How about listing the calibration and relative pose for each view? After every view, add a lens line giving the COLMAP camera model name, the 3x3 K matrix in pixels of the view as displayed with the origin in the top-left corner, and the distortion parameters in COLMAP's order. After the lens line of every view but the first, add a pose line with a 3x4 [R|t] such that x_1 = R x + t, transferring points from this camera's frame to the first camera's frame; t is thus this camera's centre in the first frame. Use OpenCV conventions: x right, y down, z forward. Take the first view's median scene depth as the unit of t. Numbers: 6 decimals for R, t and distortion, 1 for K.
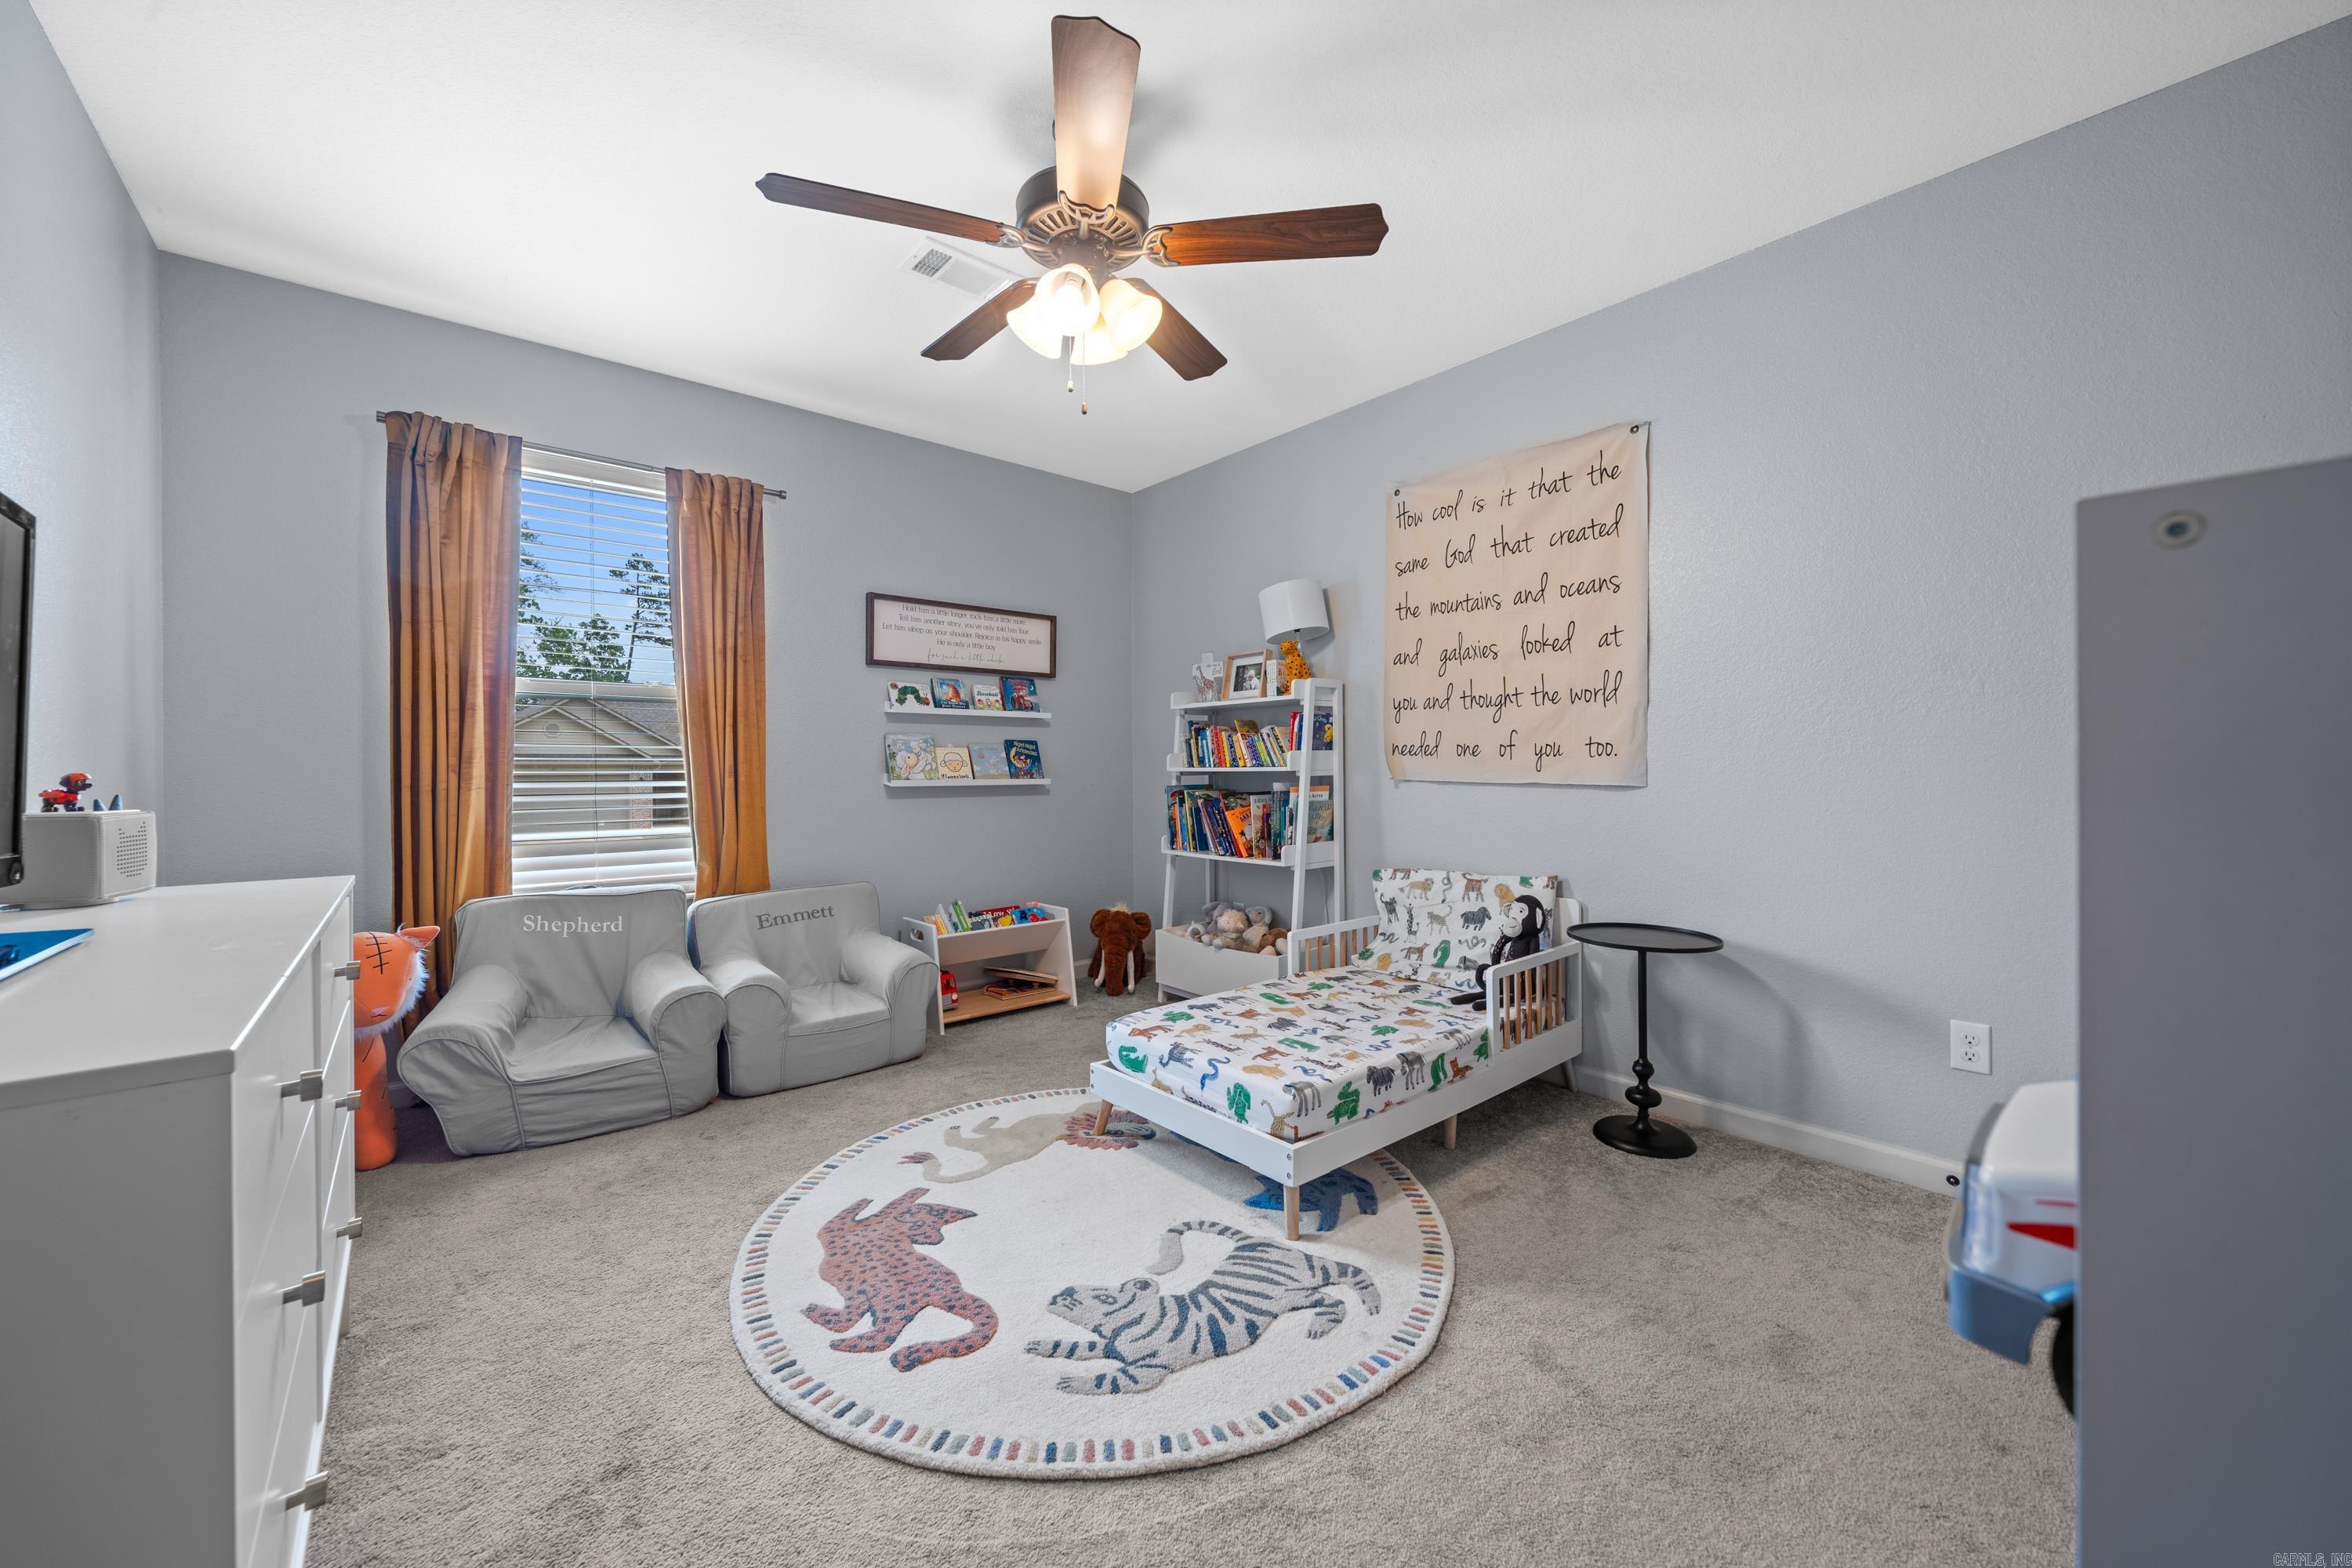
lens RADIAL K [[882.7, 0, 1163.3], [0, 882.7, 774.5], [0, 0, 1]] dist [-0.002425, -0.000671]
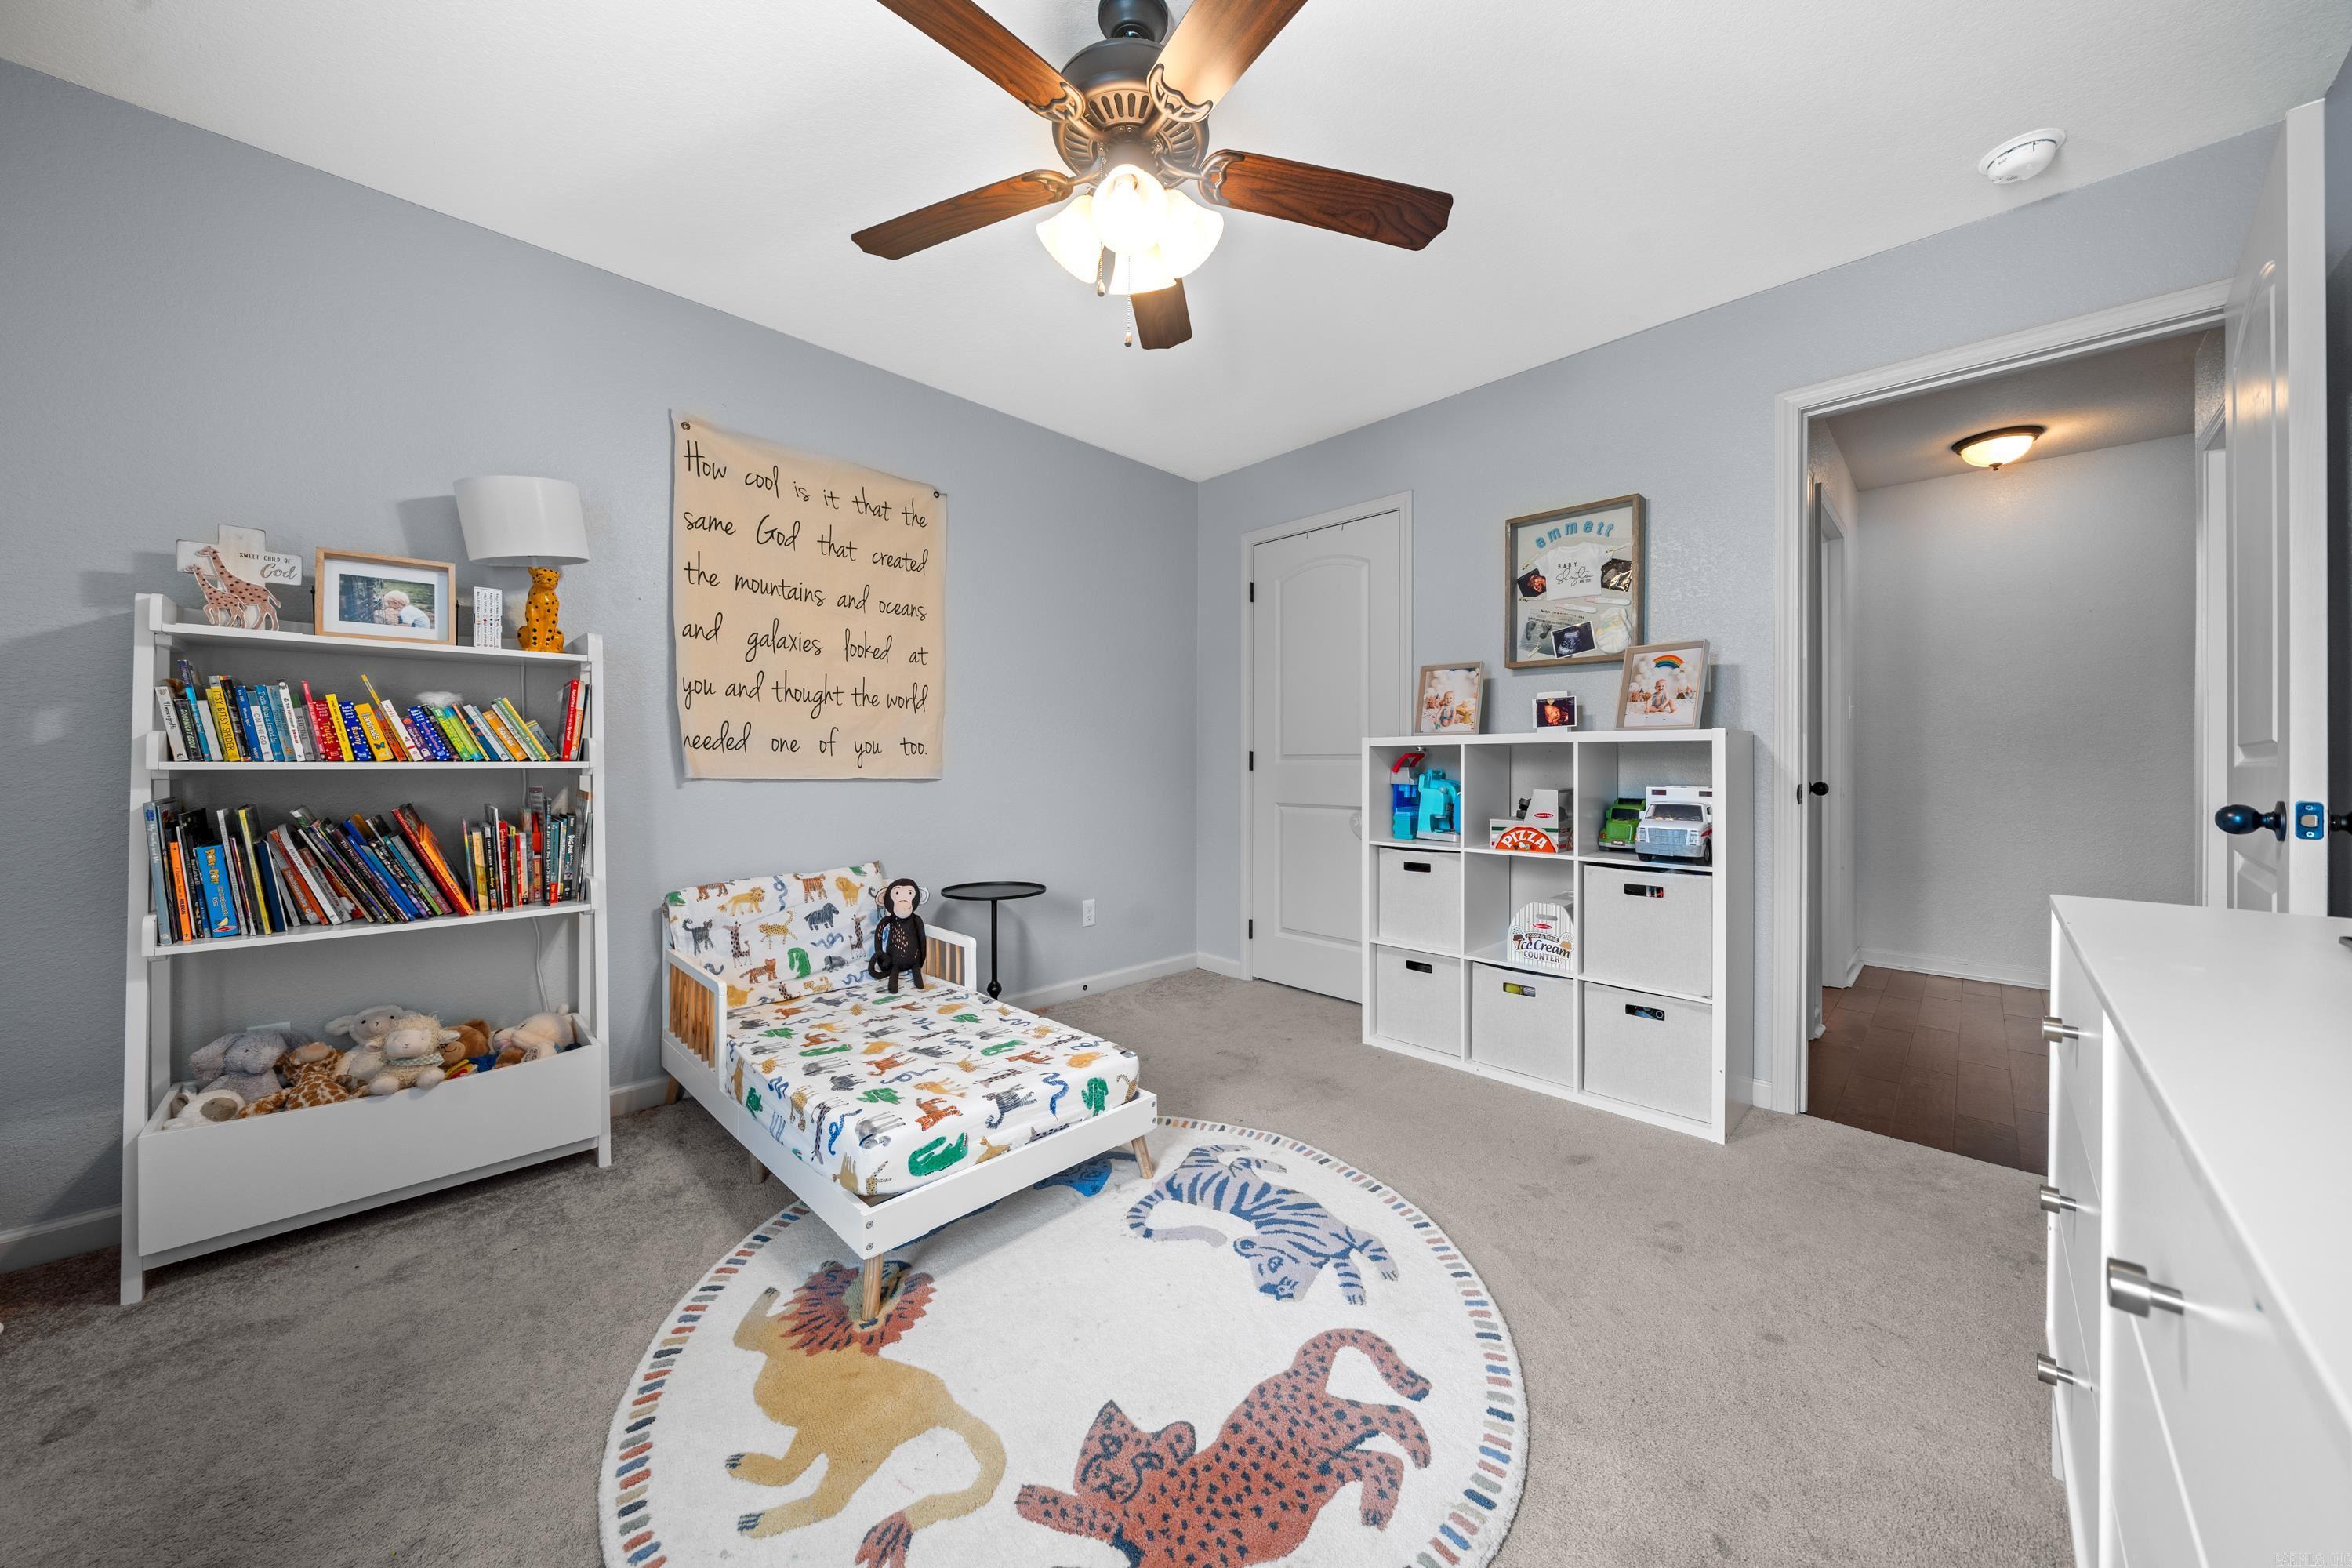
lens RADIAL K [[826.4, 0, 1166.7], [0, 826.4, 772.2], [0, 0, 1]] dist [-0.007588, -0.000697]
pose [[-0.099021, -0.007003, 0.995061, -0.712471], [0.007081, 0.999945, 0.007742, -0.002862], [-0.995060, 0.007813, -0.098966, 0.842293]]
